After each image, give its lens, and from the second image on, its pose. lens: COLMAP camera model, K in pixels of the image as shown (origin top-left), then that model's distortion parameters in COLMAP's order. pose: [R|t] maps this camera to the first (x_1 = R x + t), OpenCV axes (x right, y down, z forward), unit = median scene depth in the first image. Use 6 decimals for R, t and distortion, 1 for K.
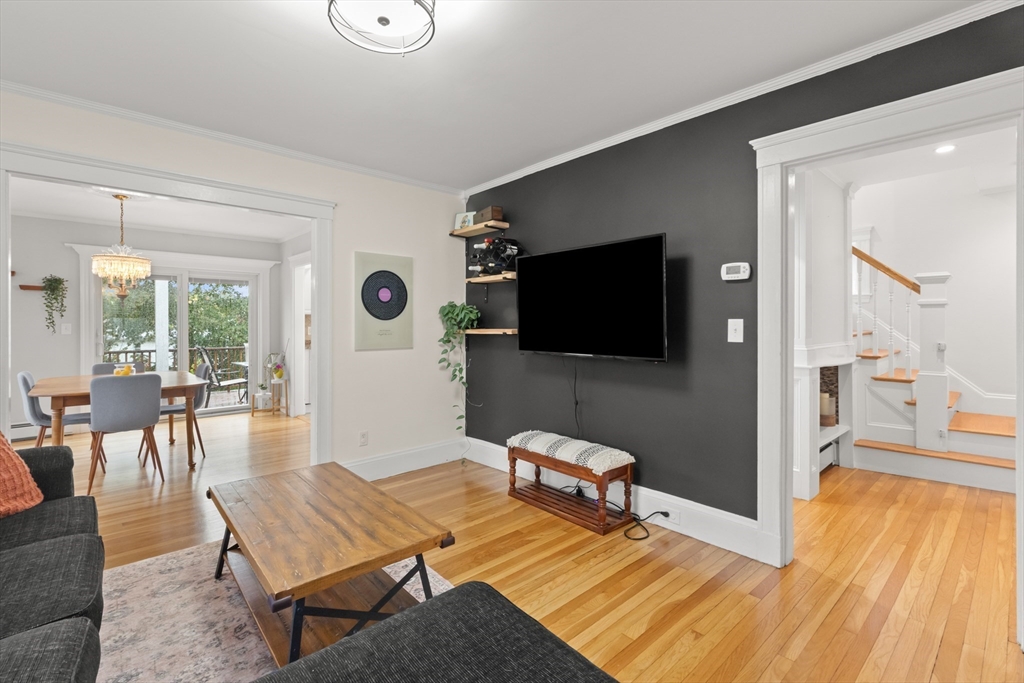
lens RADIAL K [[463.9, 0, 520.6], [0, 463.9, 325.8], [0, 0, 1]] dist [-0.001729, 0.000518]
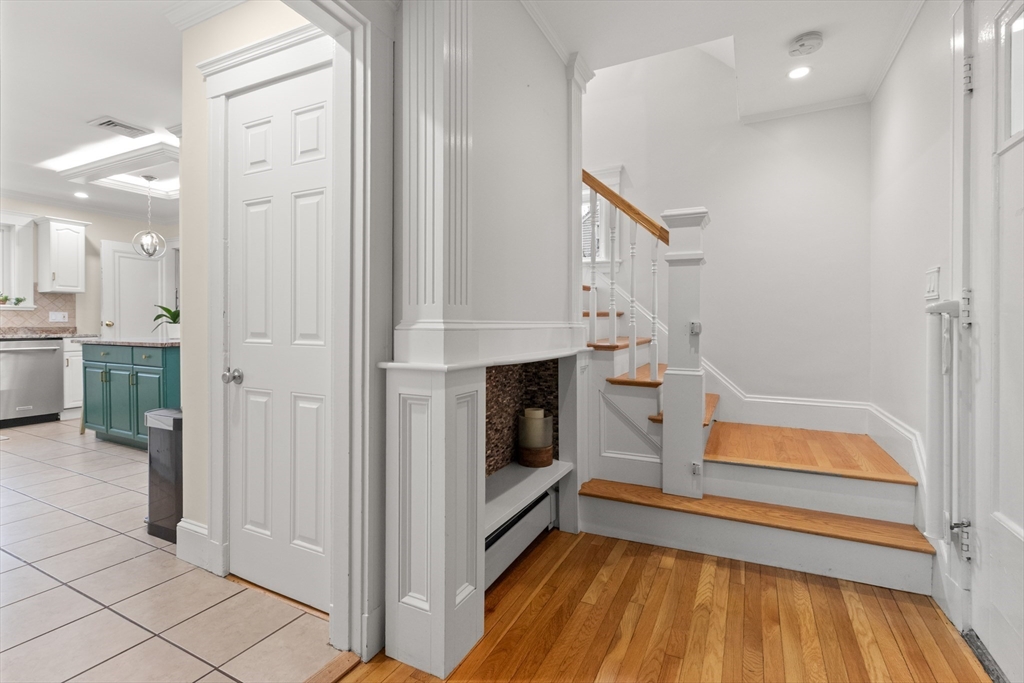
lens RADIAL K [[463.9, 0, 519.8], [0, 463.9, 331.7], [0, 0, 1]] dist [-0.001729, 0.000518]
pose [[0.935390, -0.003019, 0.353604, 0.434746], [-0.000613, 0.999948, 0.010159, 0.041498], [-0.353616, -0.009720, 0.935340, 0.465981]]
